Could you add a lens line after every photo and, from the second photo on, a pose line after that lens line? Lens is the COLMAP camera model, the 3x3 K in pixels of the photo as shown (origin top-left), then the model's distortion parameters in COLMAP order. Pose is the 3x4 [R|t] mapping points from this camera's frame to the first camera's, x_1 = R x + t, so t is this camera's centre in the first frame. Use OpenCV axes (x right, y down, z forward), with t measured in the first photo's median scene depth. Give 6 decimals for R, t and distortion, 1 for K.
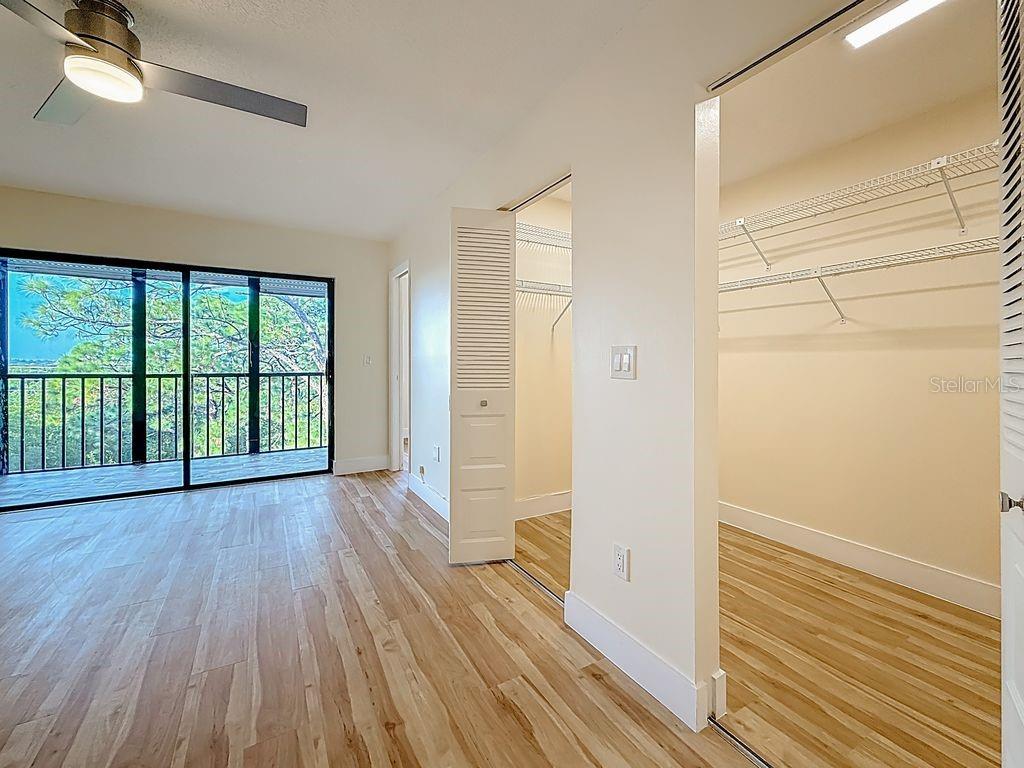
lens RADIAL K [[433.2, 0, 511.6], [0, 433.2, 362.1], [0, 0, 1]] dist [0.004227, -0.000110]
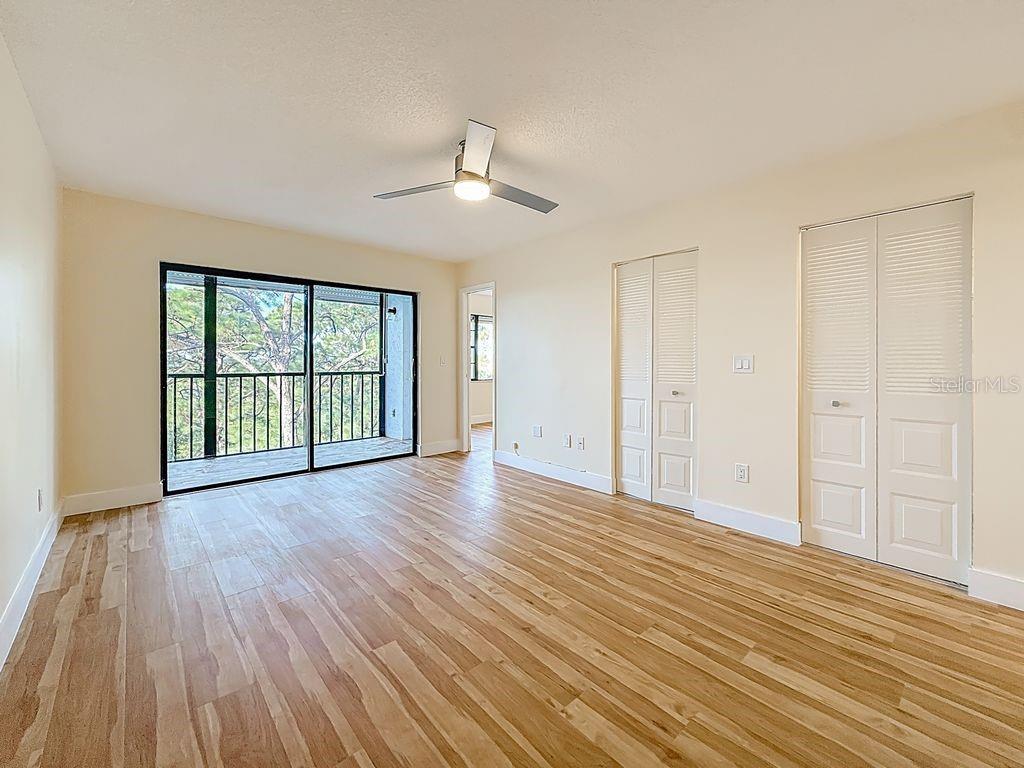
lens RADIAL K [[433.2, 0, 511.6], [0, 433.2, 362.1], [0, 0, 1]] dist [0.004227, -0.000110]
pose [[0.979406, 0.000489, 0.201900, -0.396556], [-0.000628, 1.000000, 0.000623, -0.002417], [-0.201899, -0.000737, 0.979406, -0.218256]]
